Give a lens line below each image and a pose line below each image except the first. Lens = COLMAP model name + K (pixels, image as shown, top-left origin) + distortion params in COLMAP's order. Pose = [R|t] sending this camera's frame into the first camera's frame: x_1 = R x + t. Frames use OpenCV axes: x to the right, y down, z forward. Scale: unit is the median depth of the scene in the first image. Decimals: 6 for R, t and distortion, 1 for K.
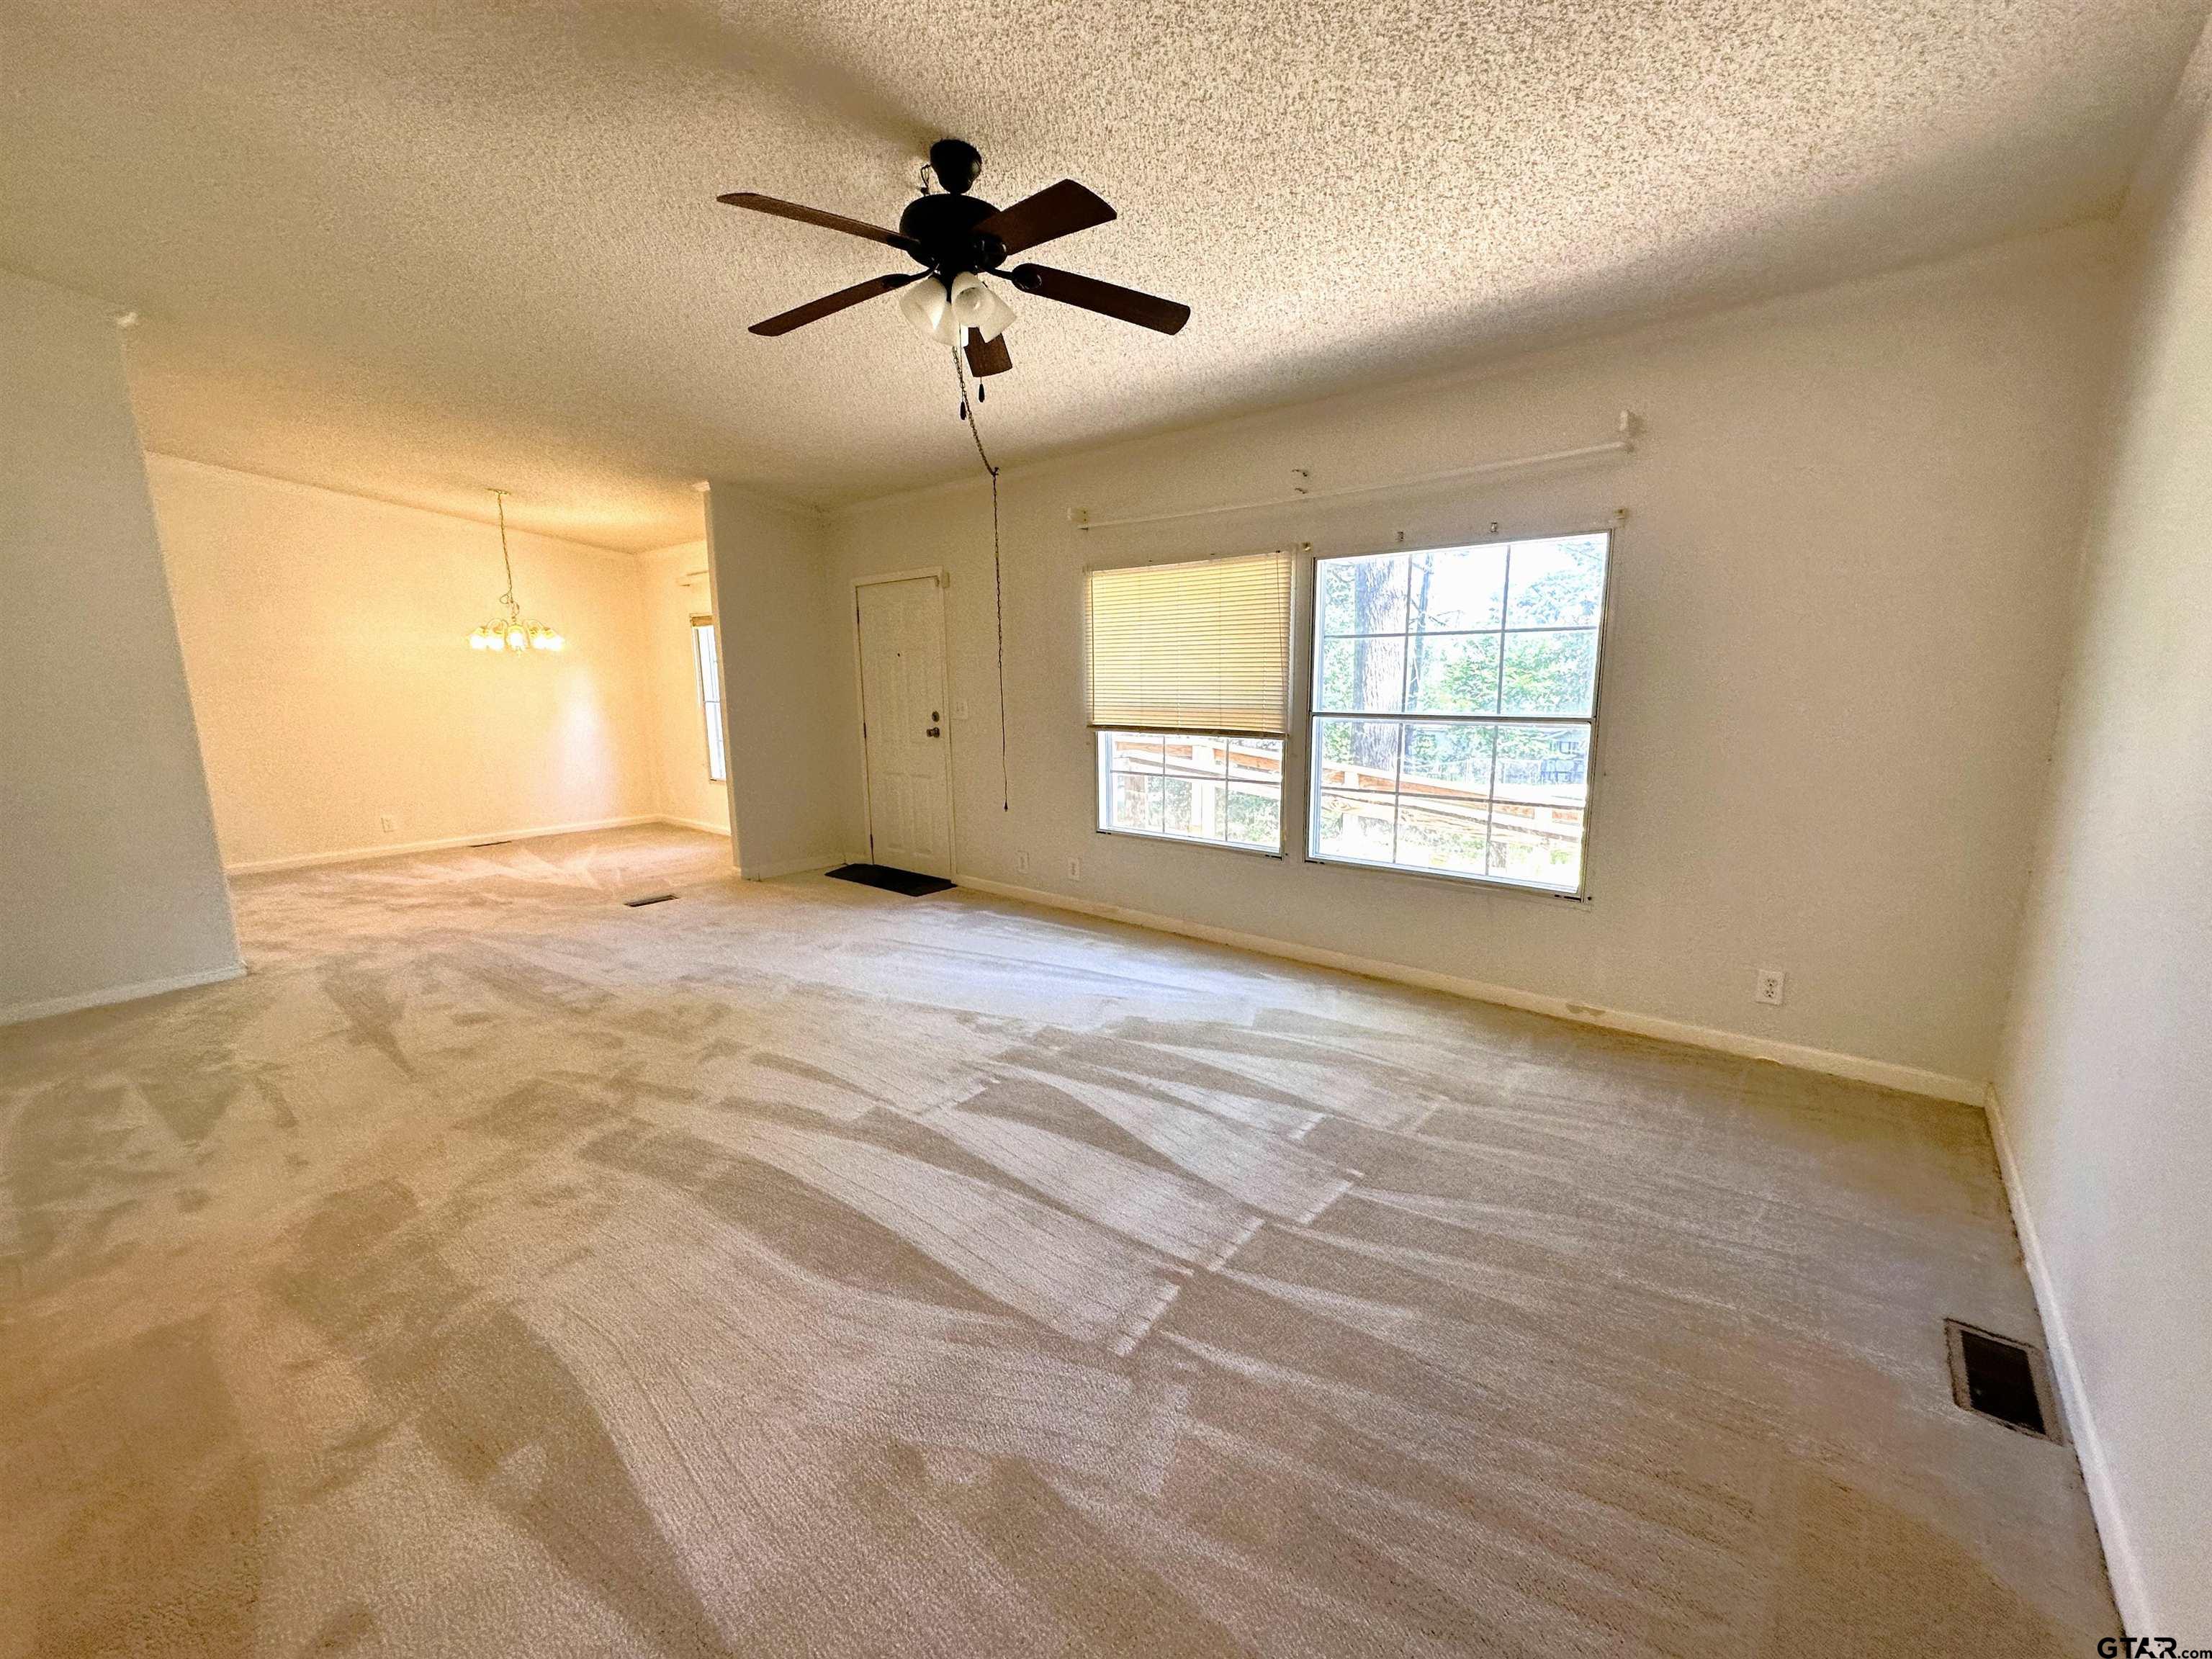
lens RADIAL K [[886.4, 0, 1101.5], [0, 886.4, 827.6], [0, 0, 1]] dist [-0.001394, -0.000285]
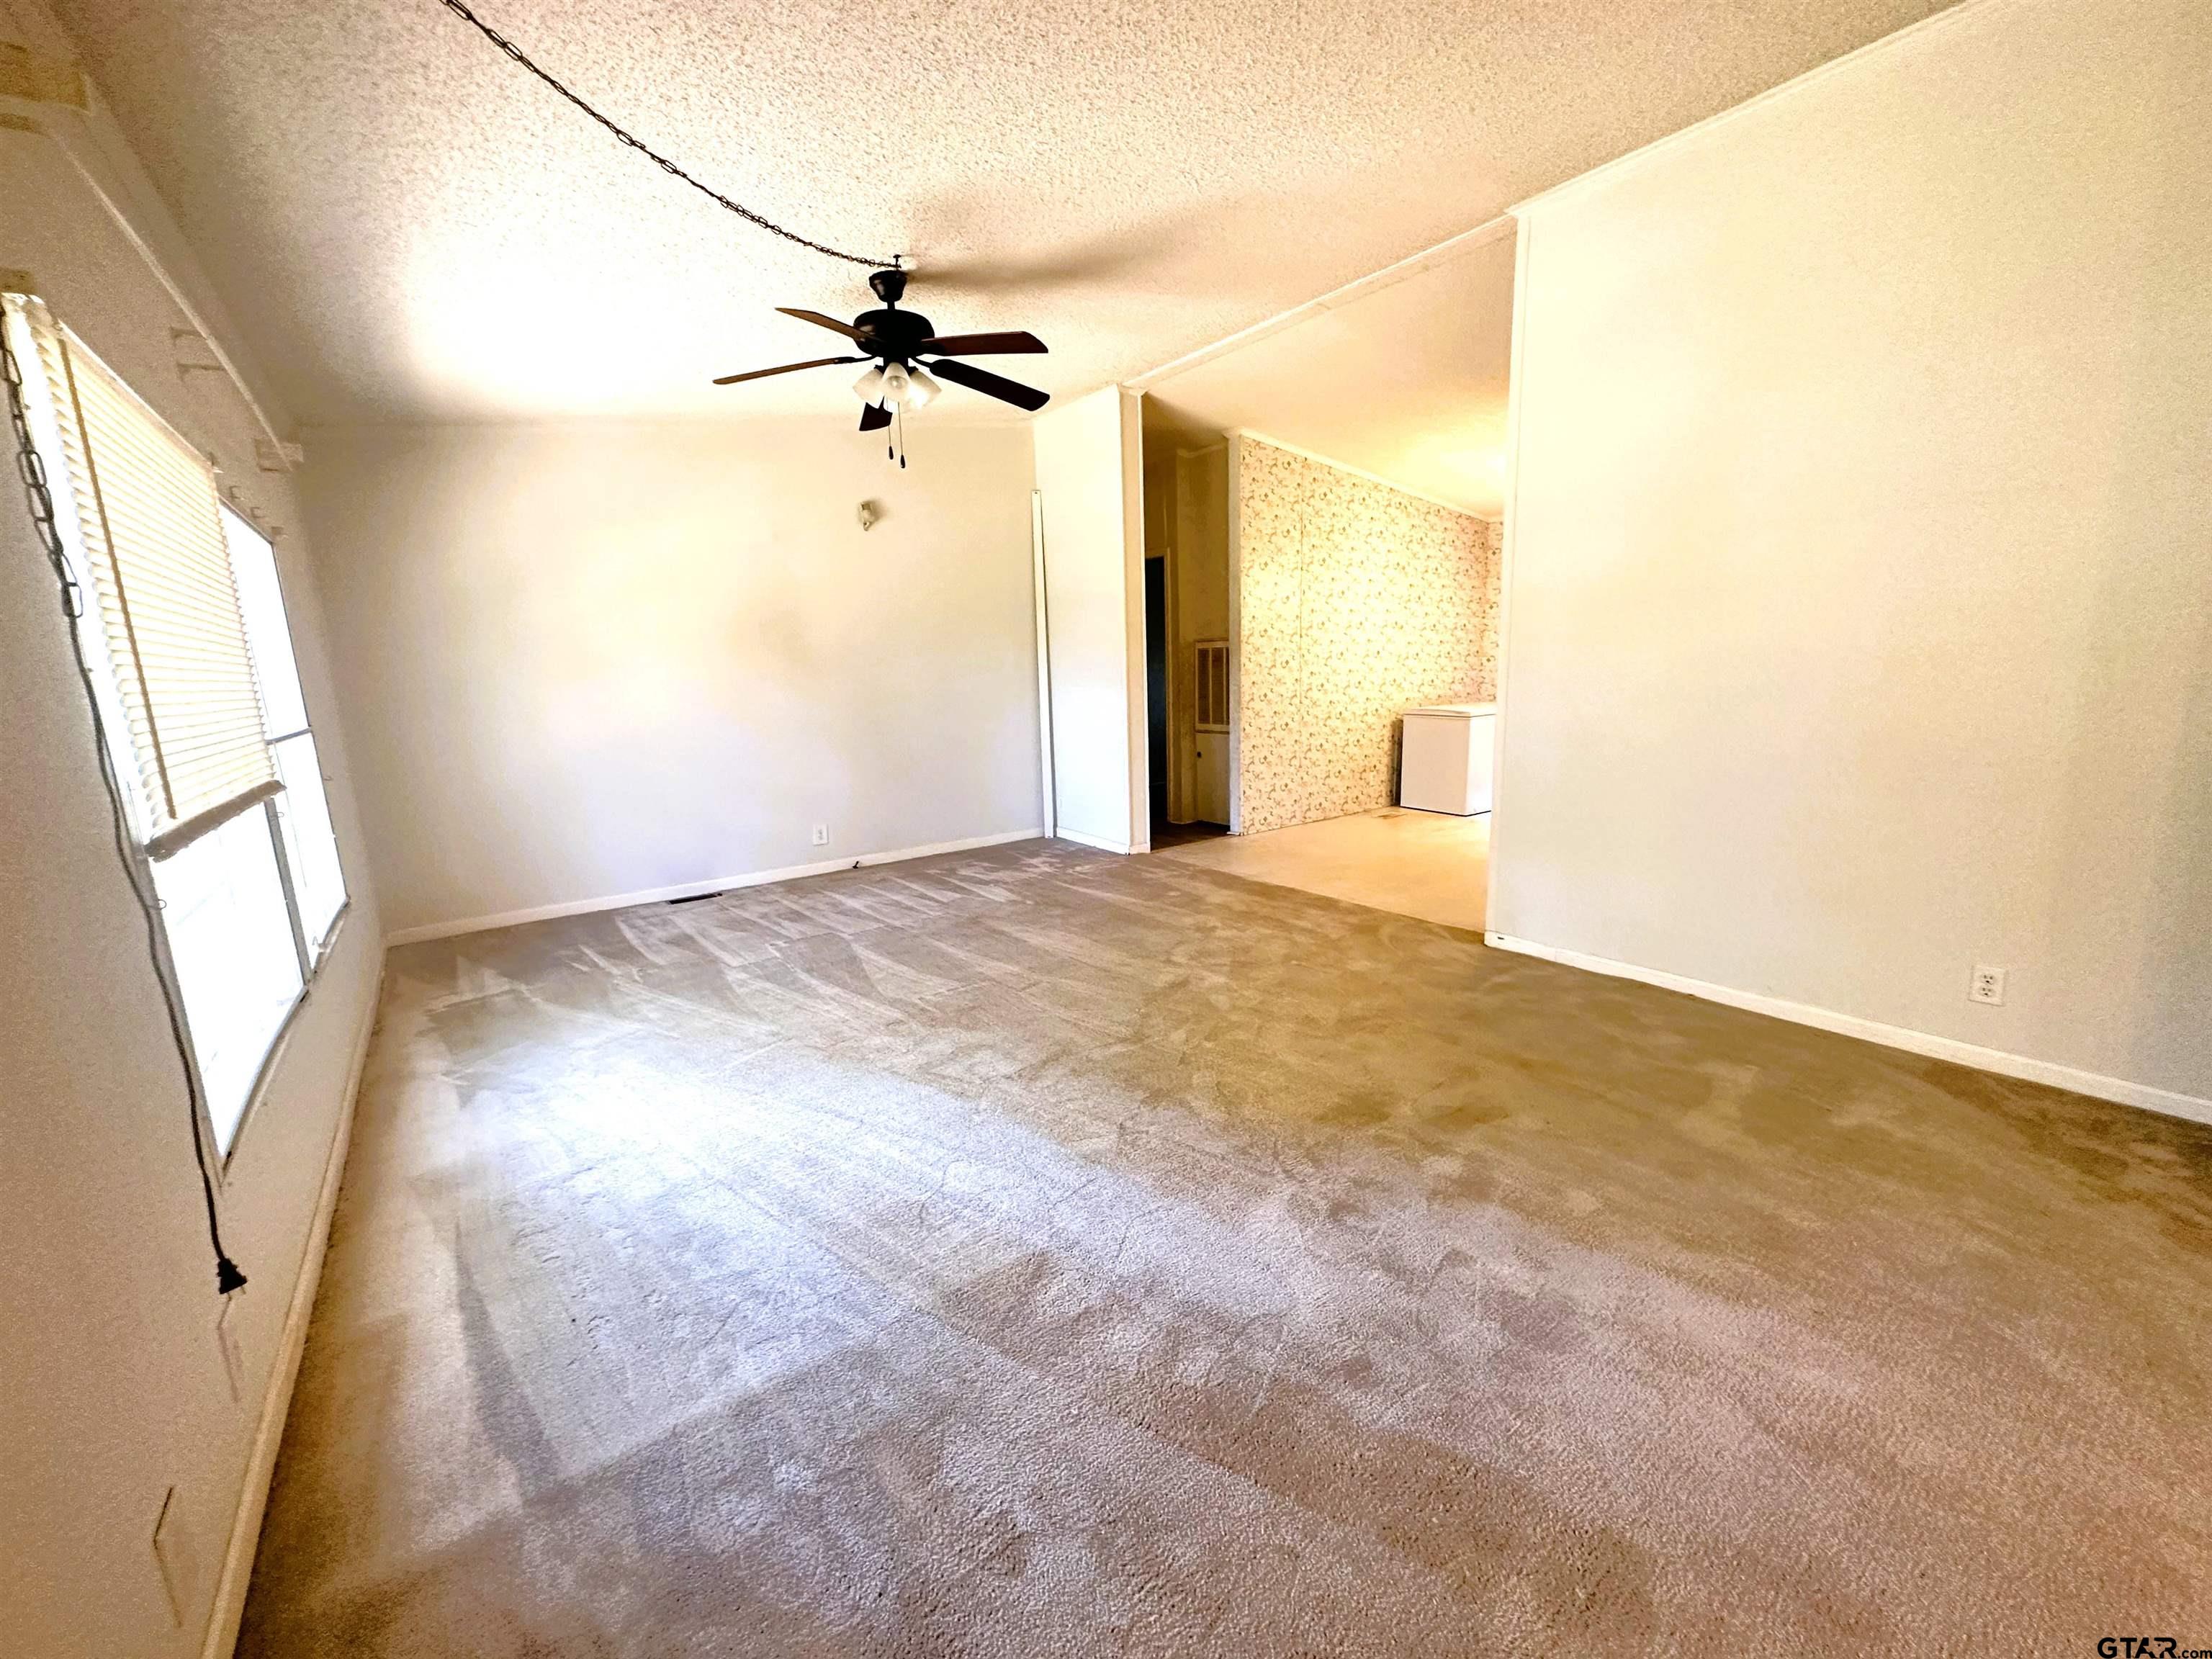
lens RADIAL K [[883.4, 0, 1104.4], [0, 883.4, 827.9], [0, 0, 1]] dist [-0.000873, 0.000230]
pose [[-0.970497, -0.001594, 0.241108, -0.458933], [0.083376, 0.936069, 0.341793, -0.231681], [-0.226238, 0.351812, -0.908320, 1.419340]]
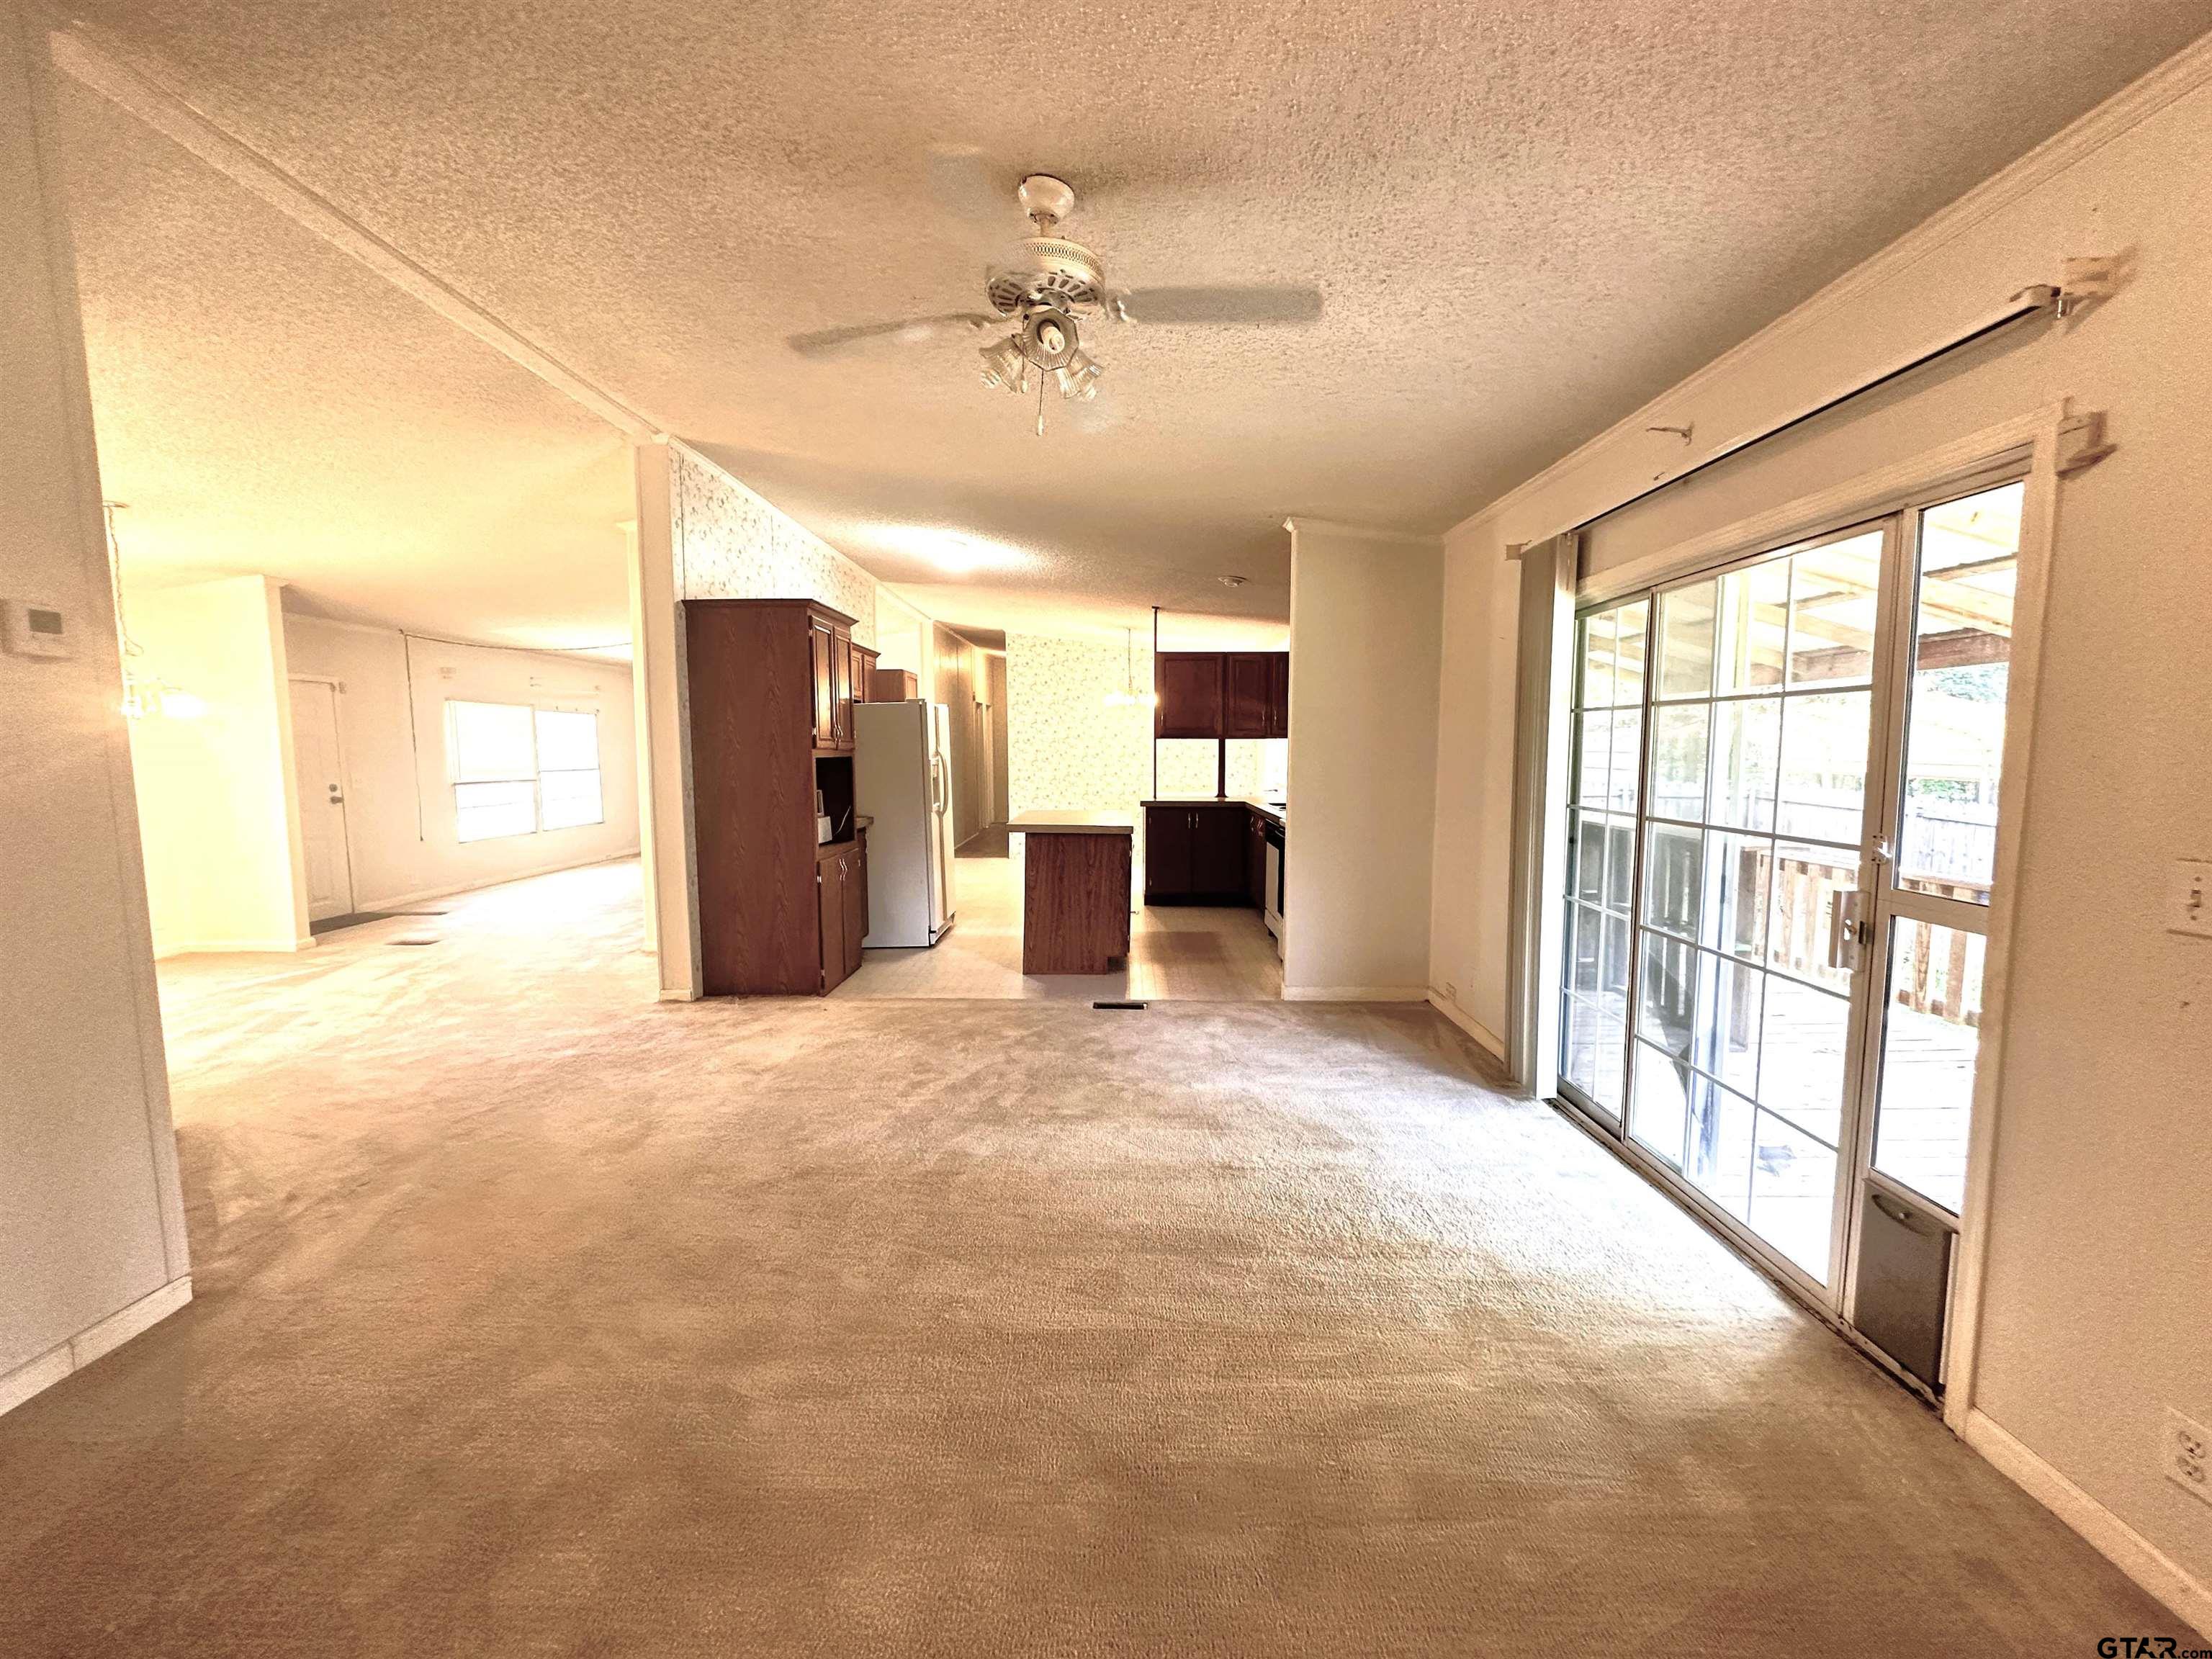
lens RADIAL K [[883.4, 0, 1104.4], [0, 883.4, 827.9], [0, 0, 1]] dist [-0.000873, 0.000230]
pose [[-0.626344, -0.056992, 0.777461, -2.661659], [0.144356, 0.971595, 0.187521, -0.206319], [-0.766064, 0.229684, -0.600325, 1.290111]]
